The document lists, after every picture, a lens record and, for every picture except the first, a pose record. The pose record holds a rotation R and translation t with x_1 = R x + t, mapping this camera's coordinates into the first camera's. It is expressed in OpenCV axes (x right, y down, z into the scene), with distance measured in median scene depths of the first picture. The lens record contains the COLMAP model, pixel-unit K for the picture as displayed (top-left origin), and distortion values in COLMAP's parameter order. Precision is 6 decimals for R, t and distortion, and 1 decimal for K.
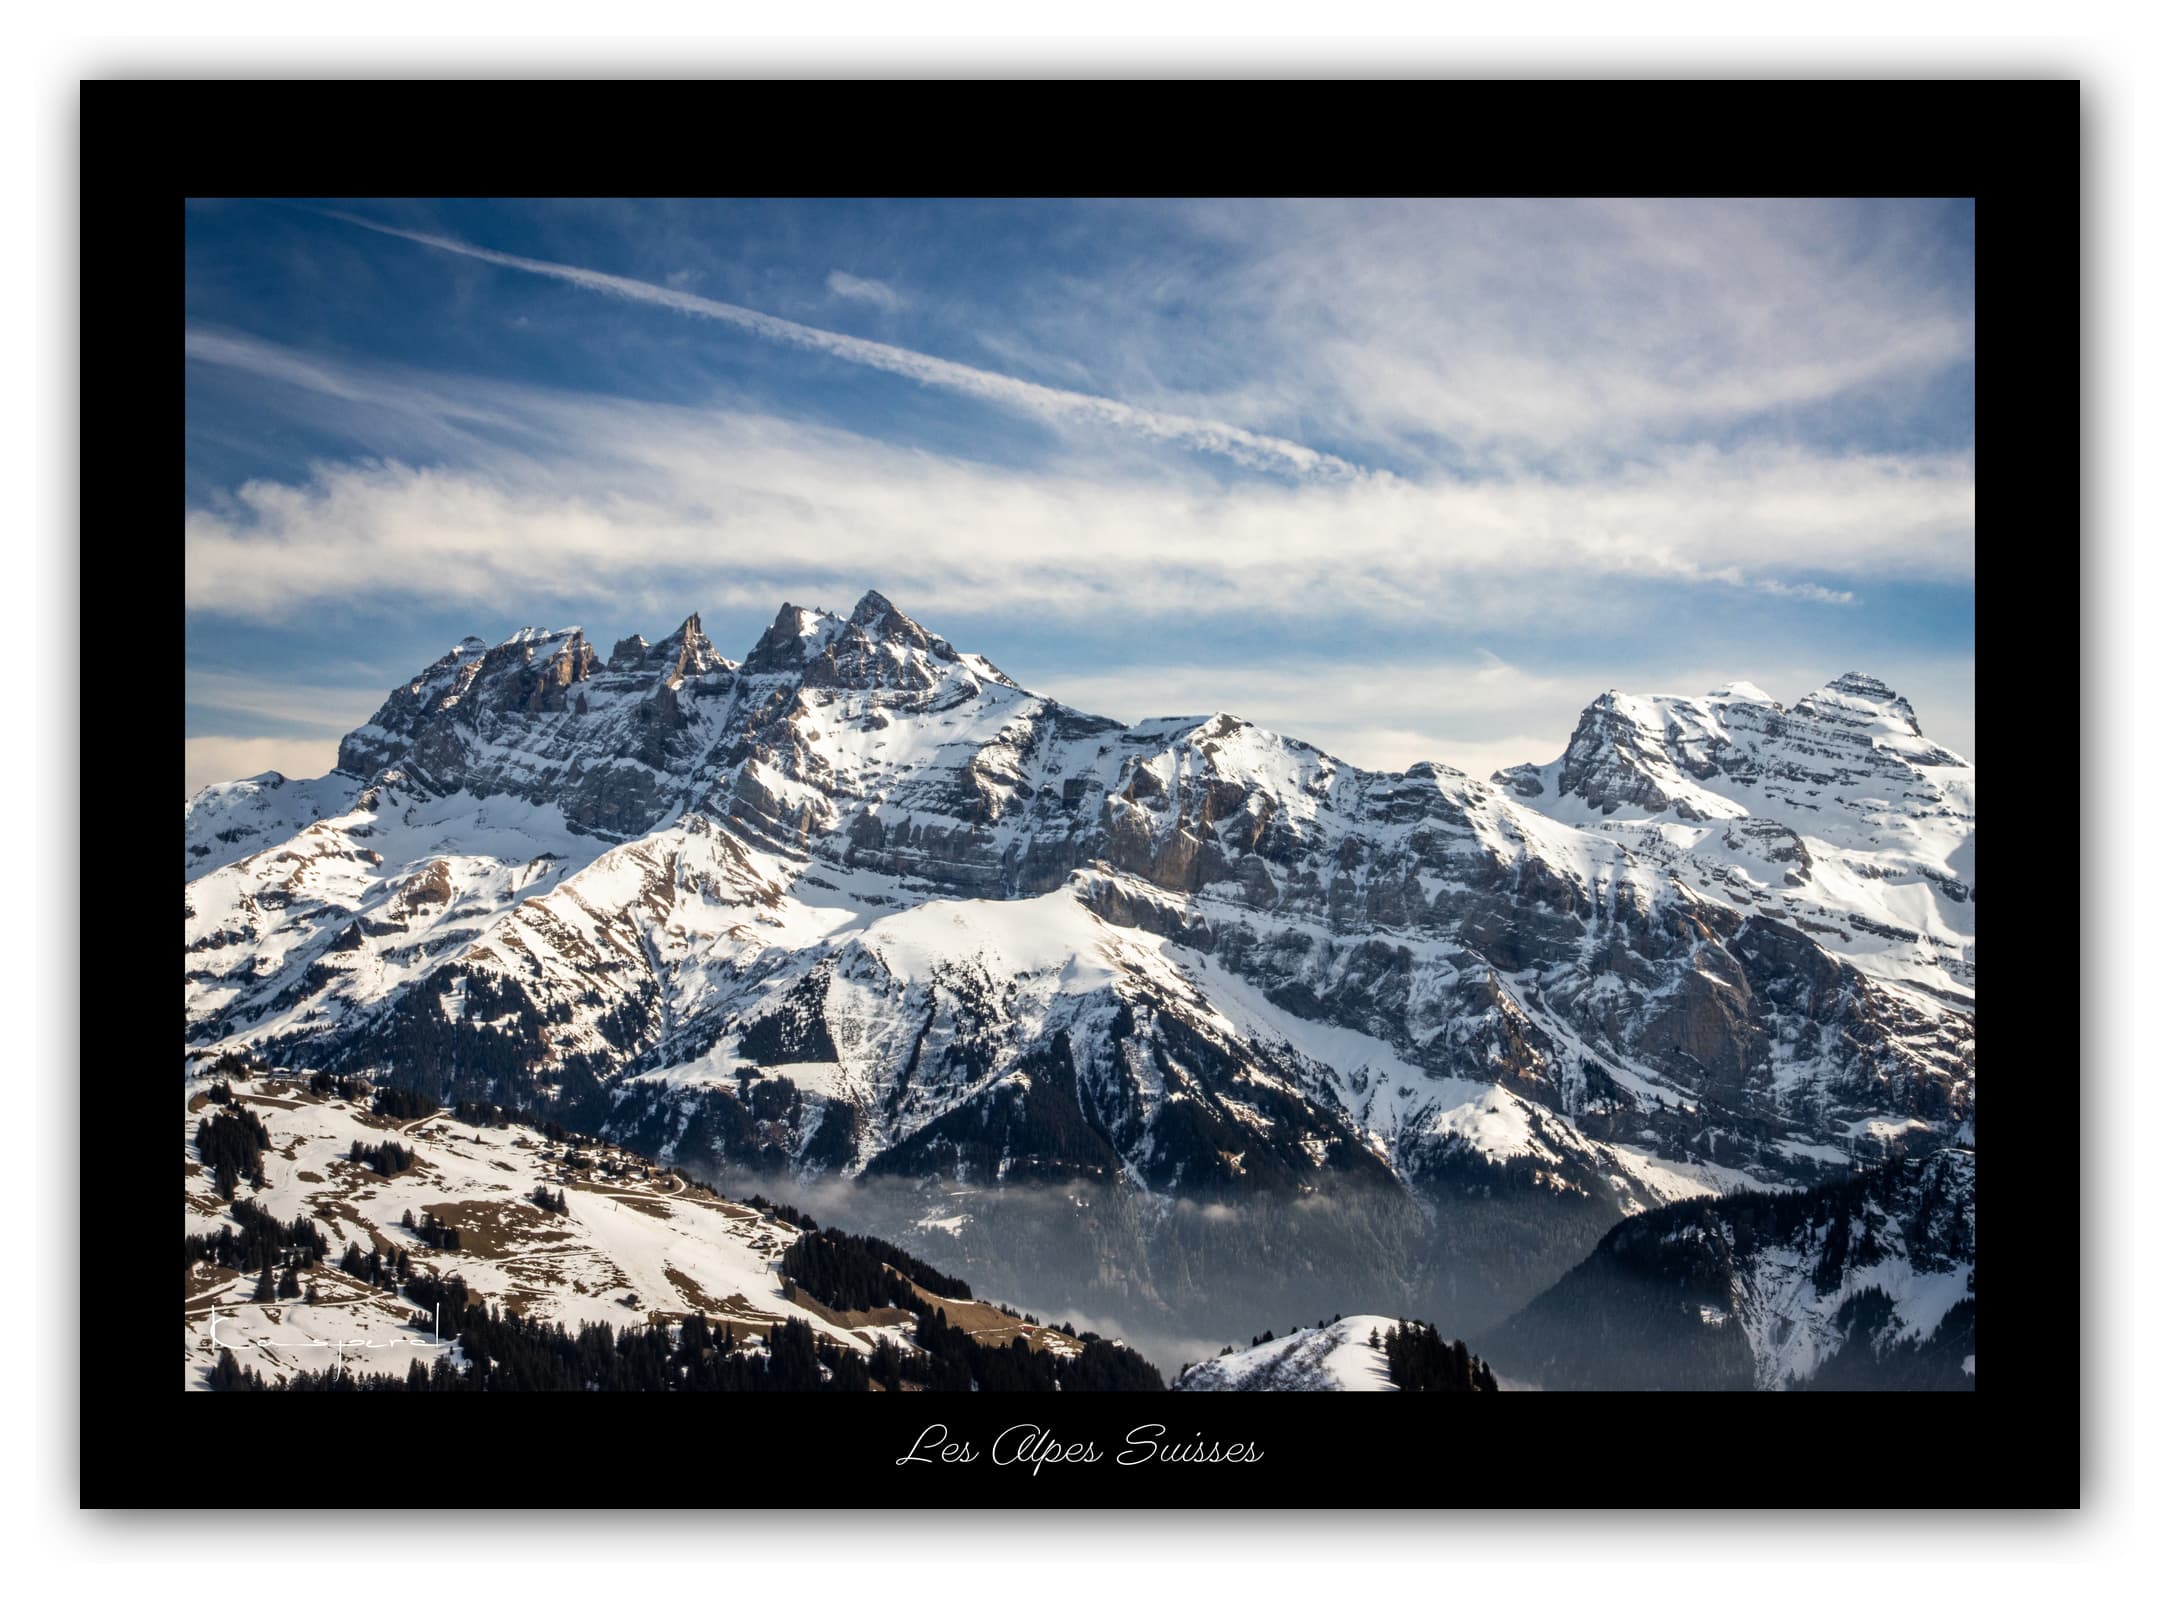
lens RADIAL K [[2630.4, 0, 1104.6], [0, 2630.4, 799.4], [0, 0, 1]] dist [0.136168, 0.066190]
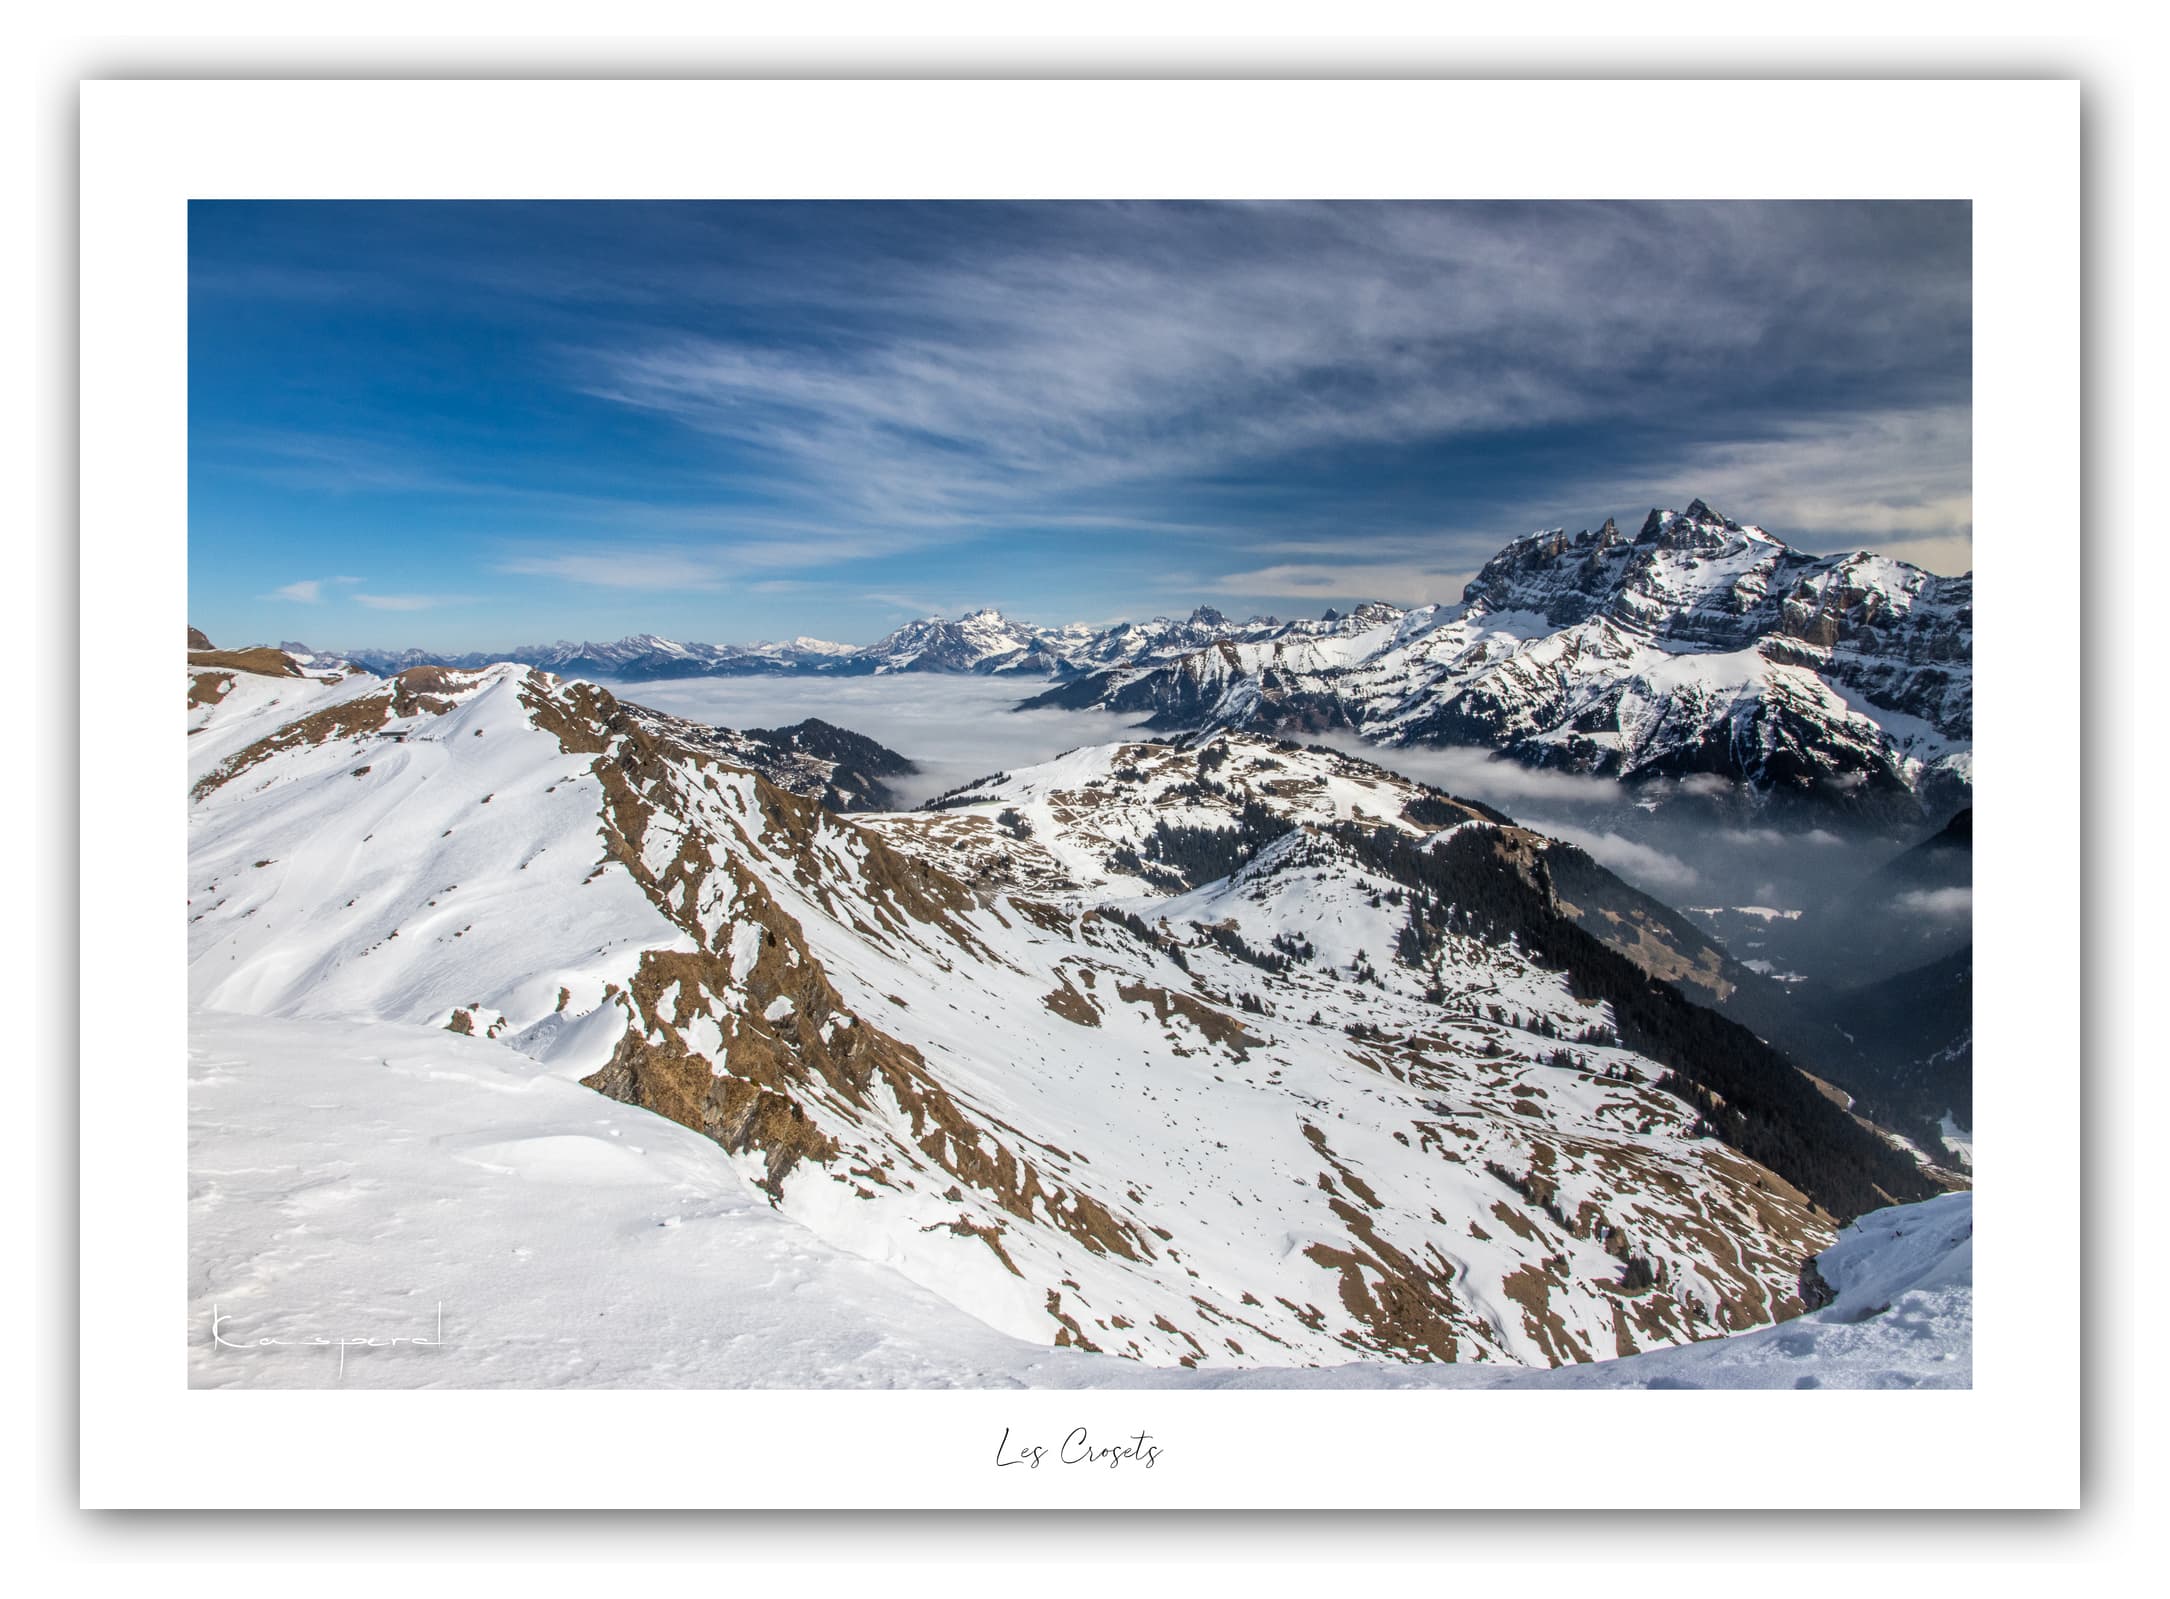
lens RADIAL K [[1289.9, 0, 1053.3], [0, 1289.9, 778.5], [0, 0, 1]] dist [-0.122999, 0.090128]
pose [[0.782280, 0.020084, -0.622603, 0.158855], [0.063908, 0.991619, 0.112286, -0.007831], [0.619640, -0.127628, 0.774440, -0.084834]]
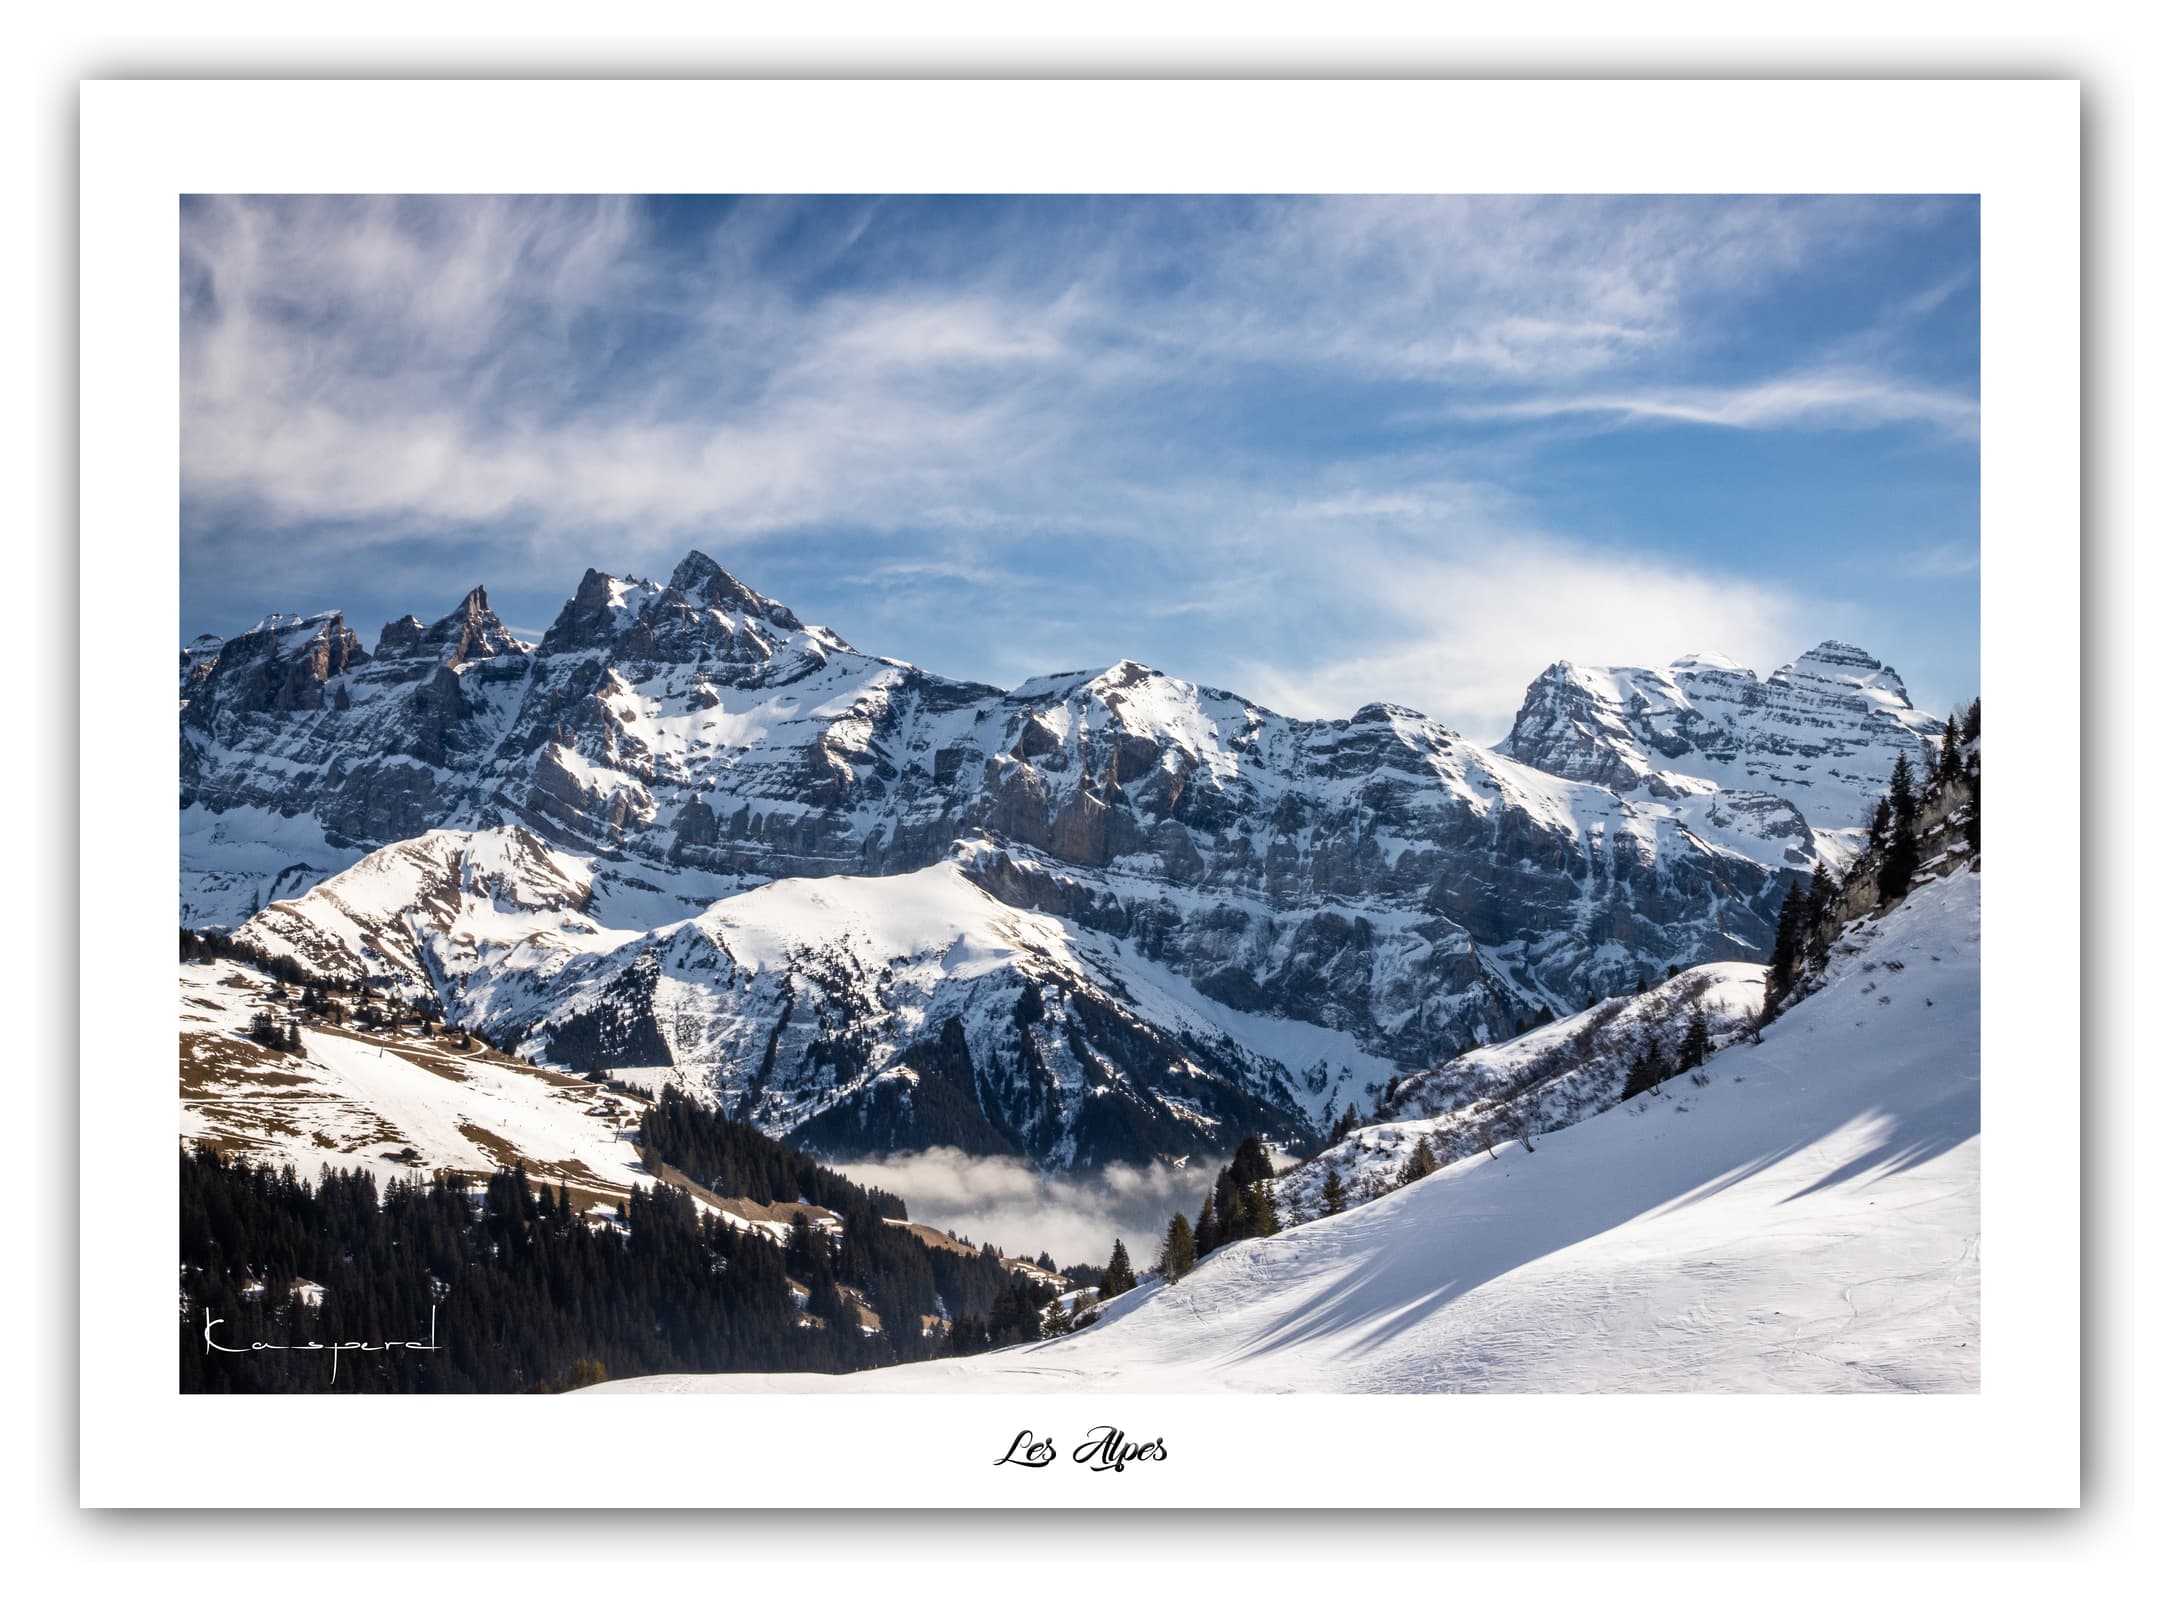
lens RADIAL K [[2852.1, 0, 1100.9], [0, 2852.1, 795.9], [0, 0, 1]] dist [0.157088, 0.079509]
pose [[0.997983, -0.022365, 0.059408, -0.018747], [0.024814, 0.998859, -0.040810, 0.049293], [-0.058427, 0.042202, 0.997399, 0.108553]]
